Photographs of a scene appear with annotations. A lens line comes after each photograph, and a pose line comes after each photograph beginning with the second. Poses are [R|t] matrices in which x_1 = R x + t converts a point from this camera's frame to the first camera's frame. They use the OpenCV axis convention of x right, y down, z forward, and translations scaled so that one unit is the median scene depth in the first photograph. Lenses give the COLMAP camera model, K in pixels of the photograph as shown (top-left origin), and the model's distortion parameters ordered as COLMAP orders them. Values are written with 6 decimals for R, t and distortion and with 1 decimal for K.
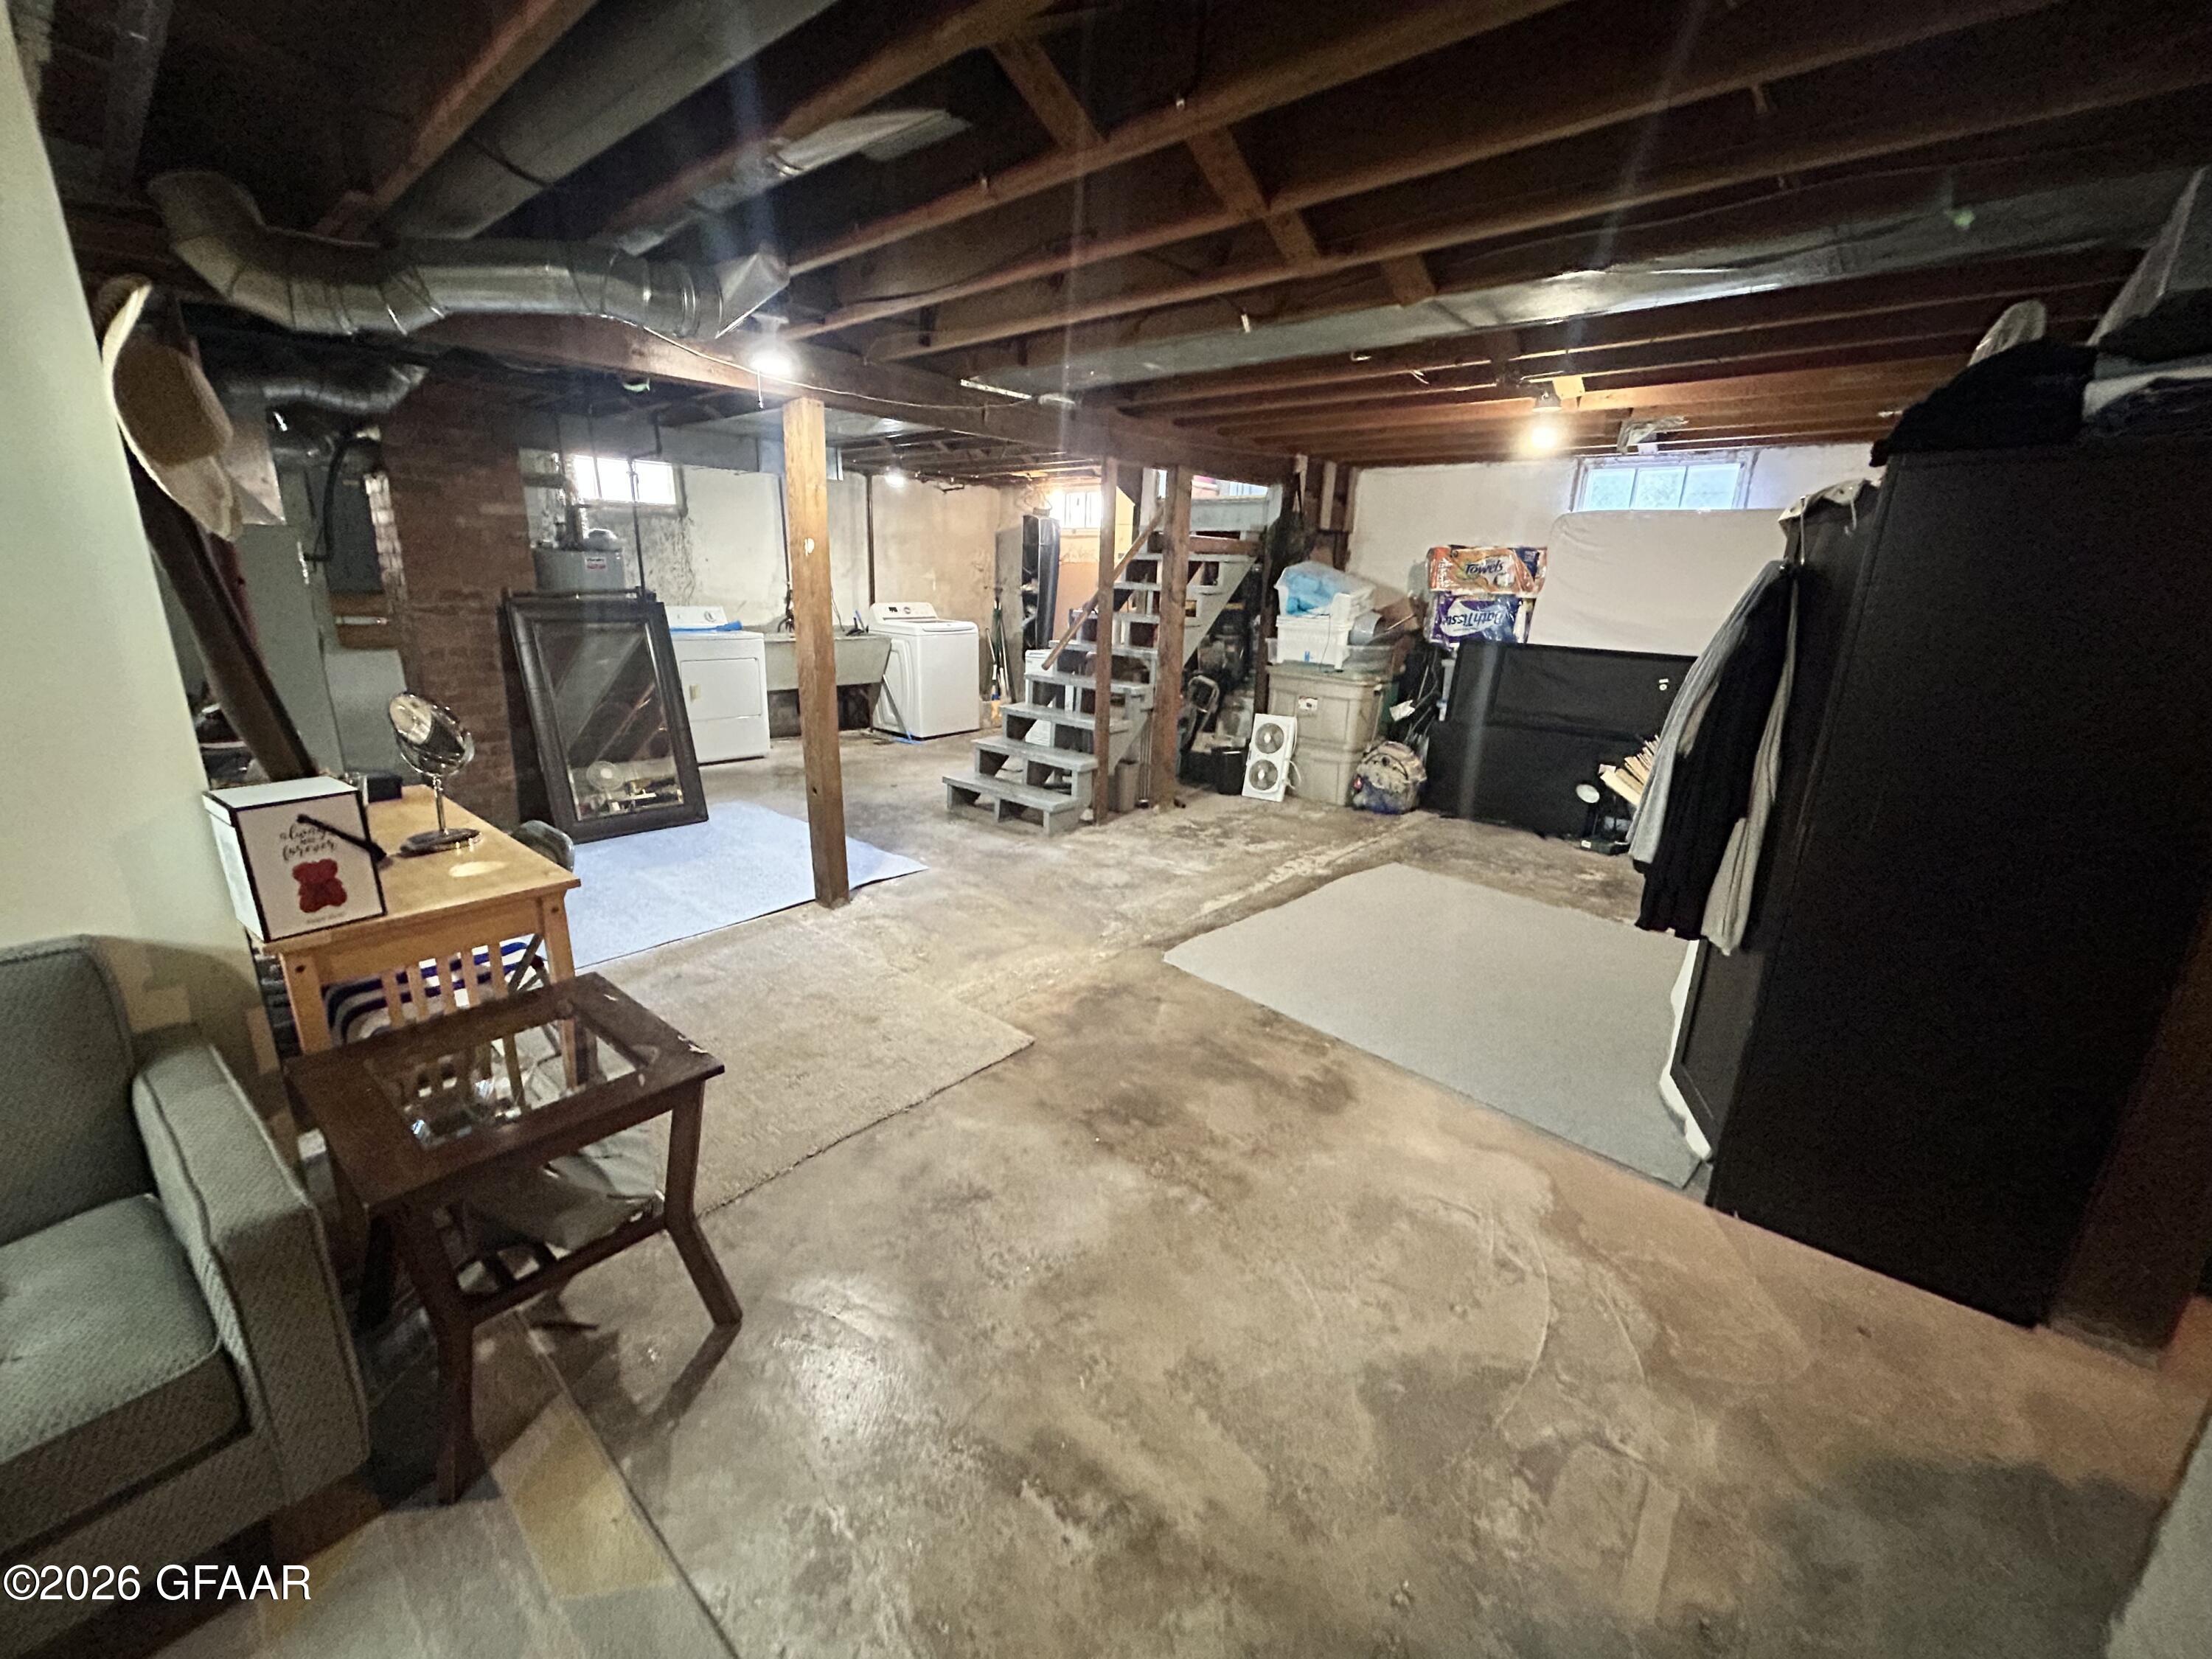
lens RADIAL K [[893.7, 0, 1099.8], [0, 893.7, 827.0], [0, 0, 1]] dist [0.001567, -0.000428]
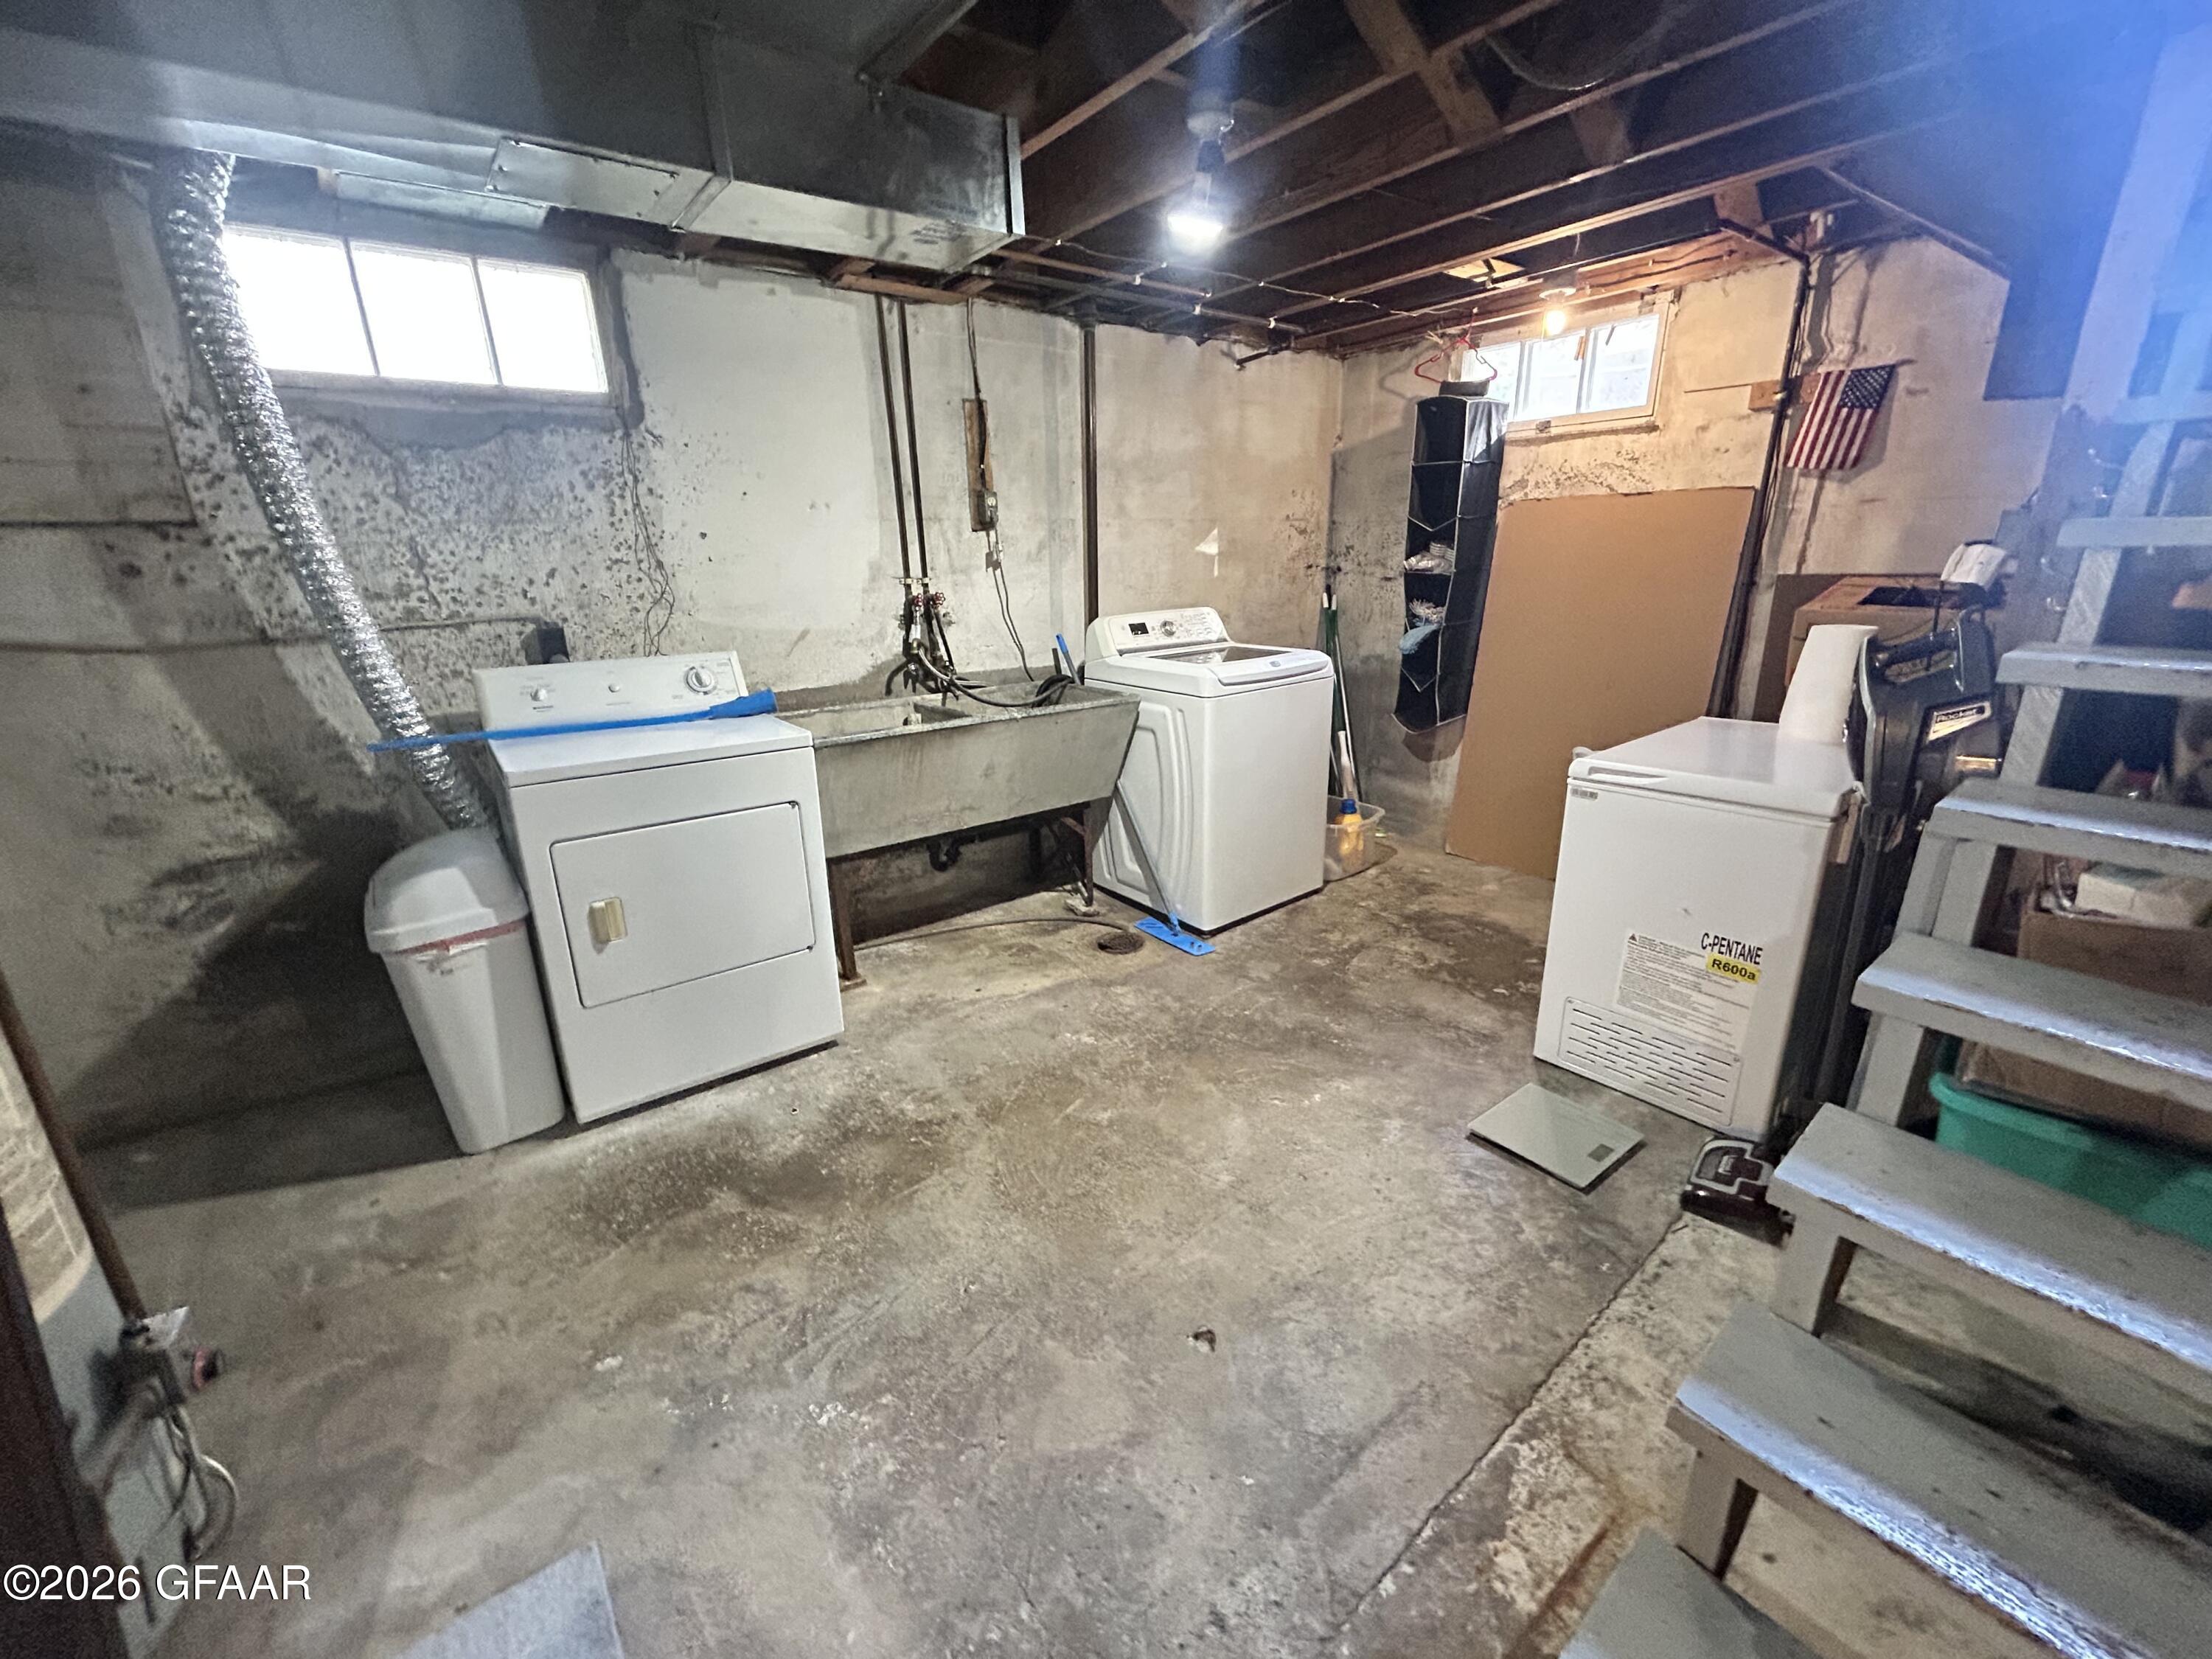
lens RADIAL K [[893.7, 0, 1099.8], [0, 893.7, 827.0], [0, 0, 1]] dist [0.001567, -0.000428]
pose [[0.978740, 0.008622, -0.204926, -0.160771], [-0.003182, 0.999634, 0.026860, -0.159389], [0.205082, -0.025636, 0.978409, 0.568777]]
